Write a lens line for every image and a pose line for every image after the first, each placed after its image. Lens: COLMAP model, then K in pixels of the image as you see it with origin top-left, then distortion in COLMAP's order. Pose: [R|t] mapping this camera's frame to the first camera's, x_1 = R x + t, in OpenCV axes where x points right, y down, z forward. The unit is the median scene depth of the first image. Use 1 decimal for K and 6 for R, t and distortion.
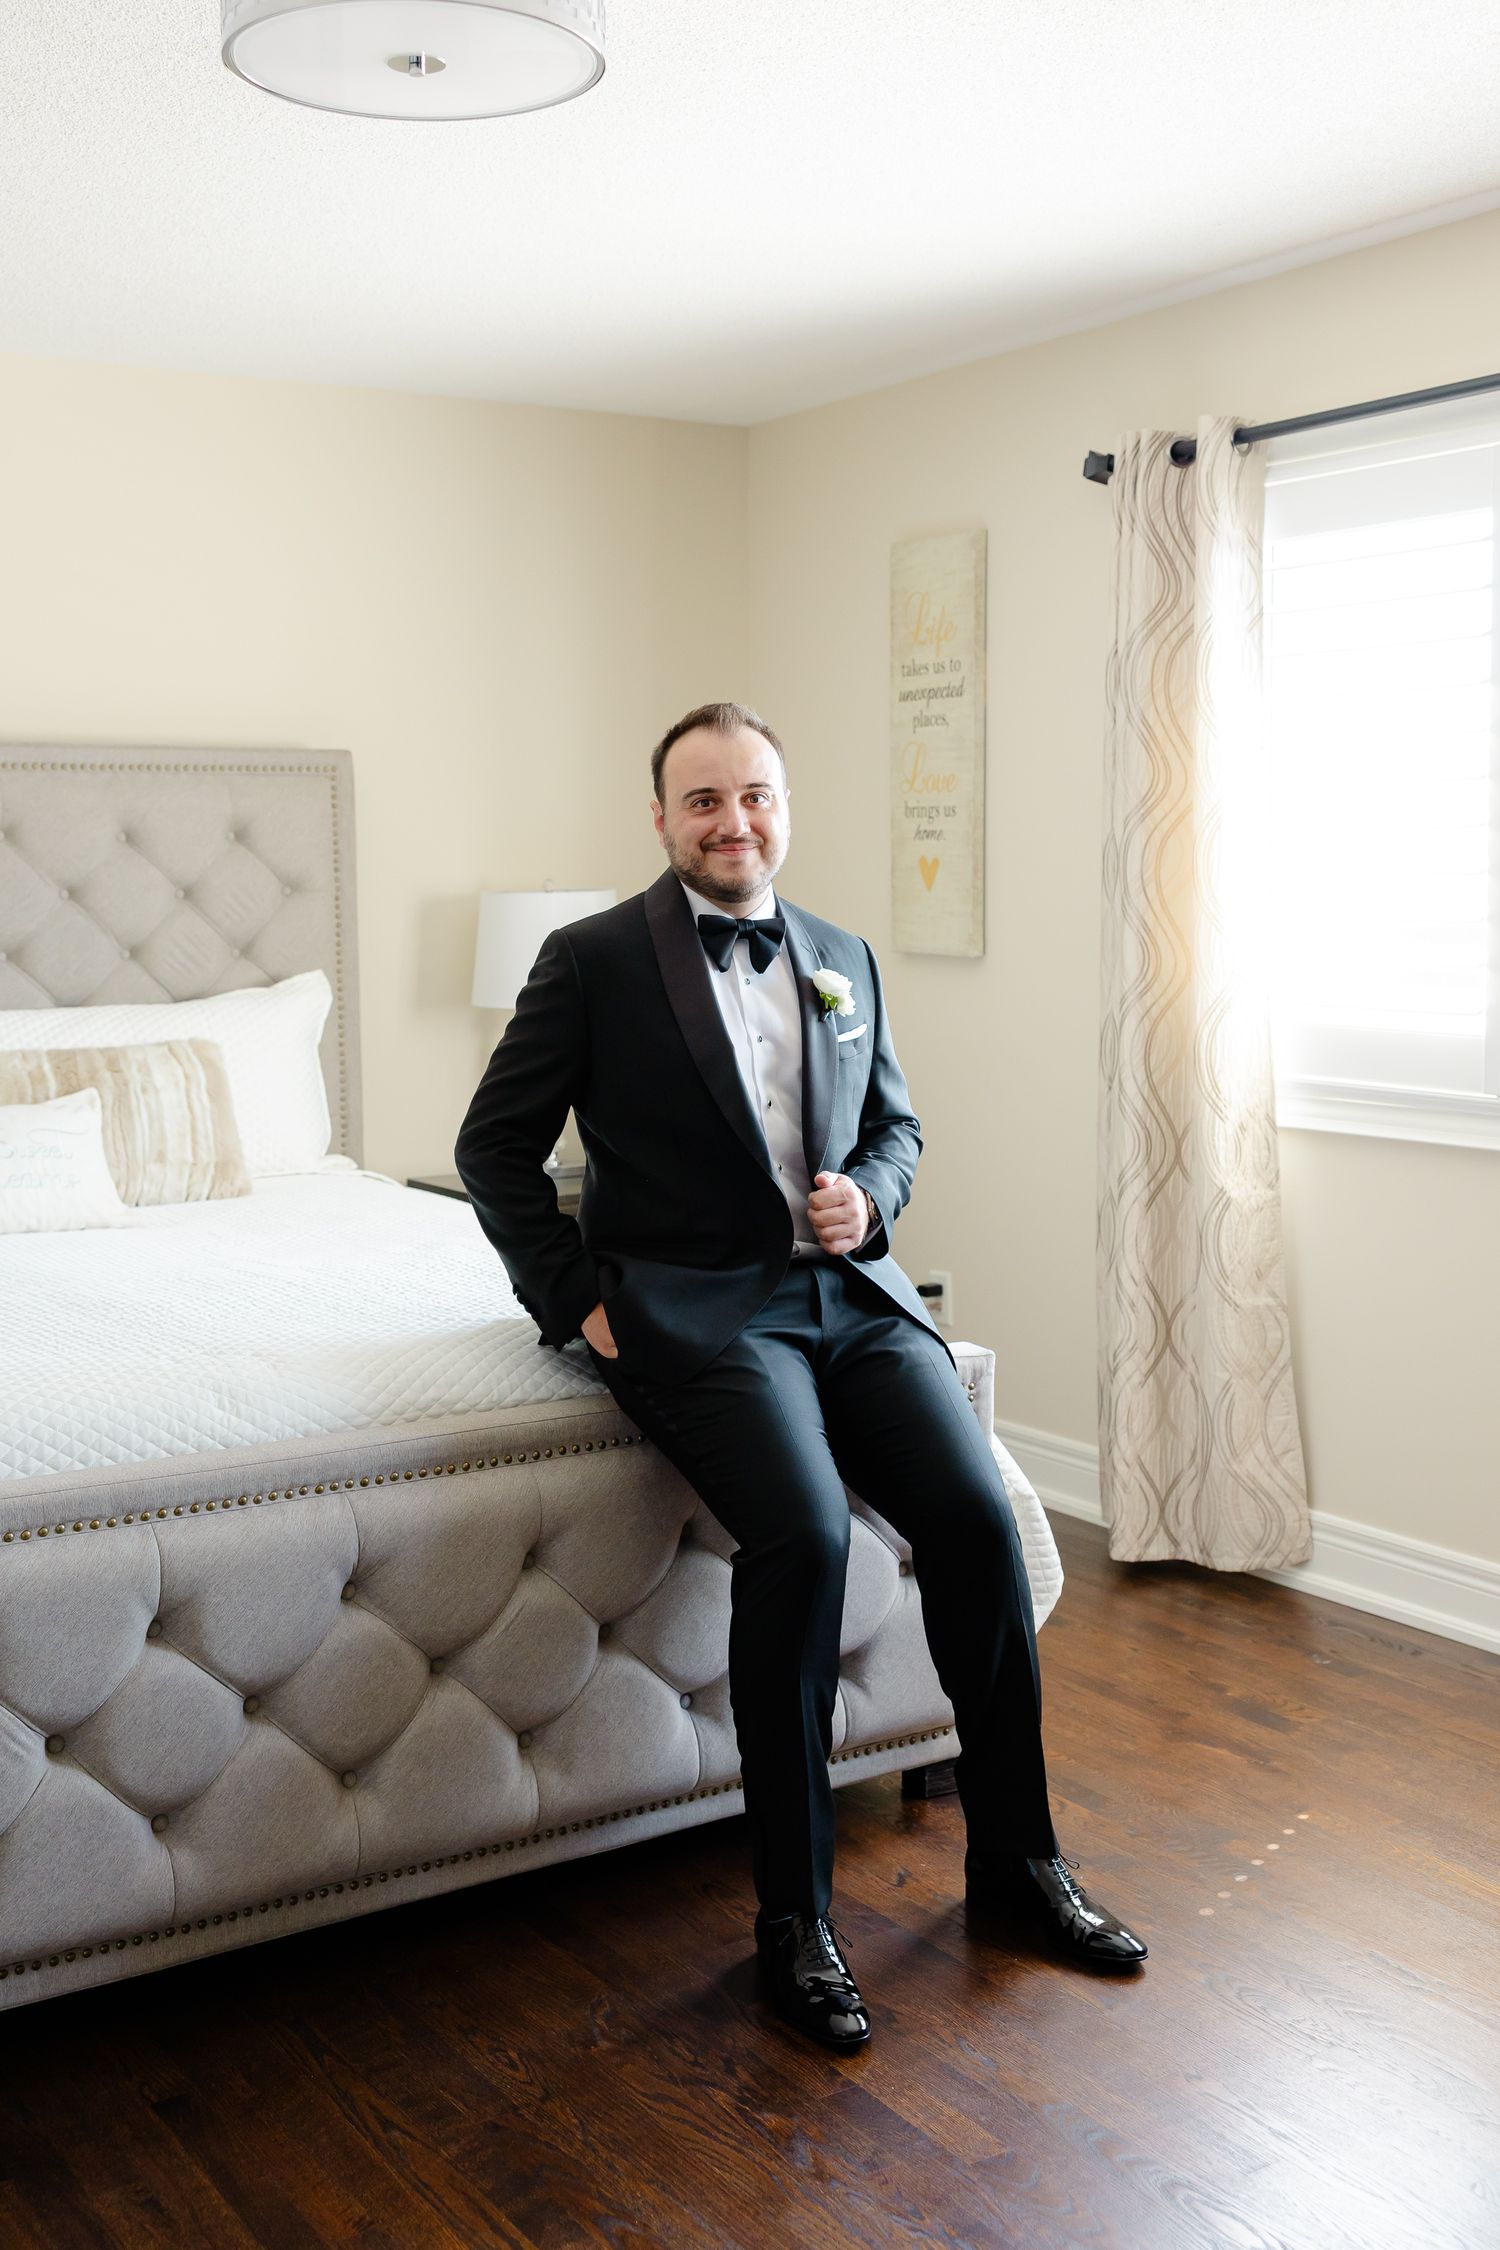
lens RADIAL K [[2448.5, 0, 750.0], [0, 2448.5, 1125.0], [0, 0, 1]] dist [-0.000837, 0.000360]
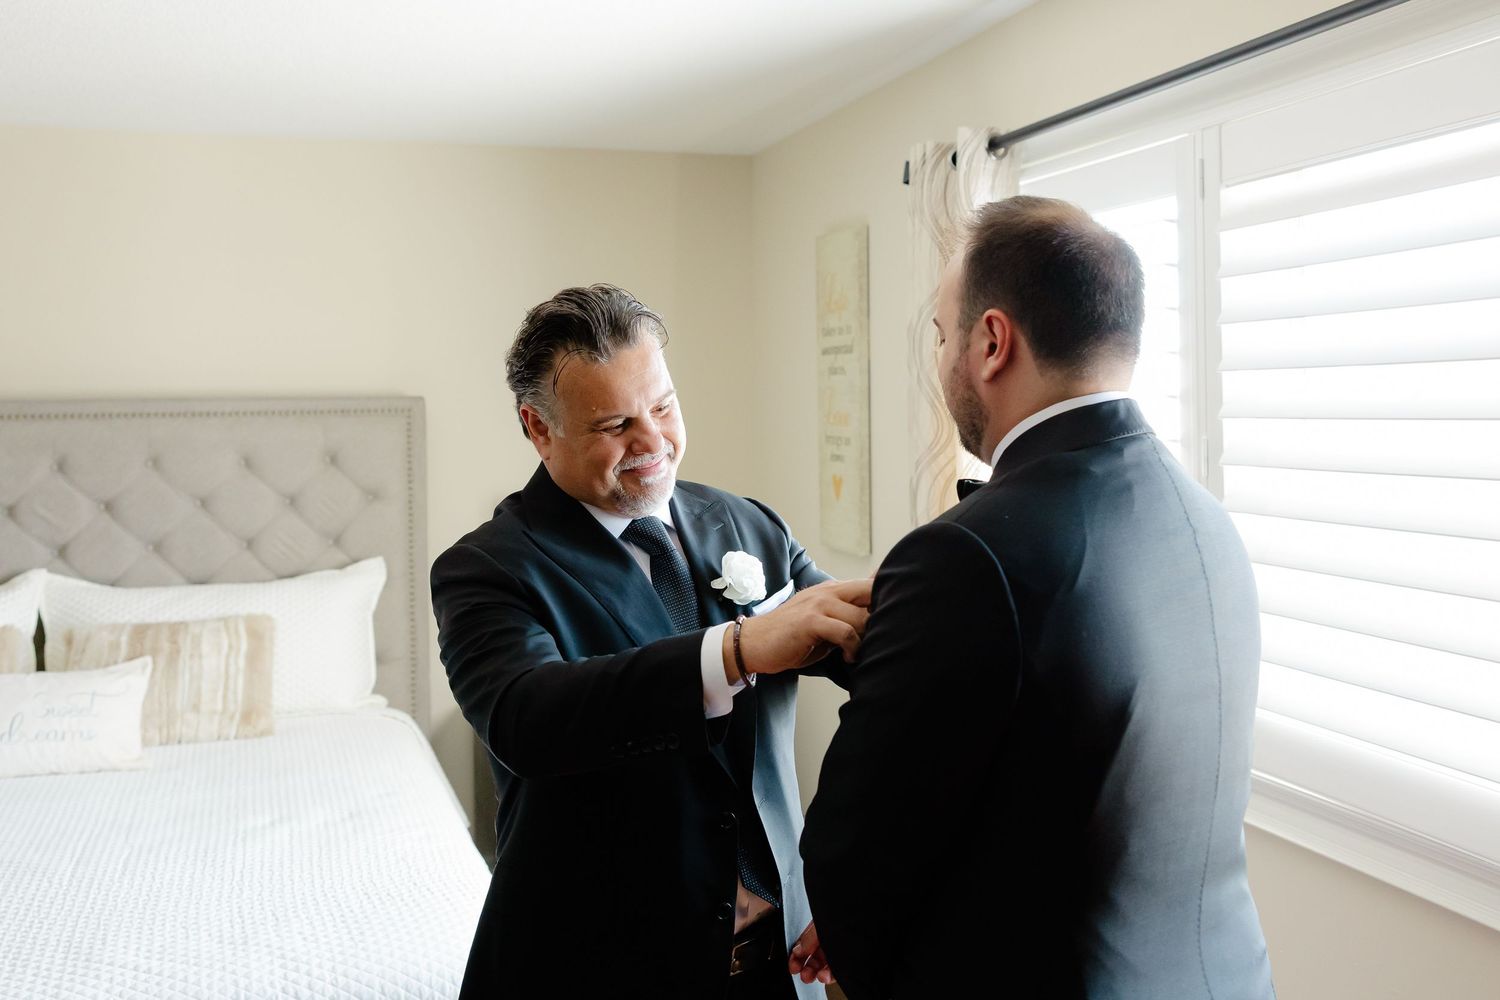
lens RADIAL K [[1373.6, 0, 712.6], [0, 1373.6, 439.5], [0, 0, 1]] dist [-0.005375, -0.004656]
pose [[0.965335, 0.002828, -0.261000, 0.211358], [-0.023092, 0.996946, -0.074605, -0.077069], [0.259992, 0.078046, 0.962451, 0.301340]]
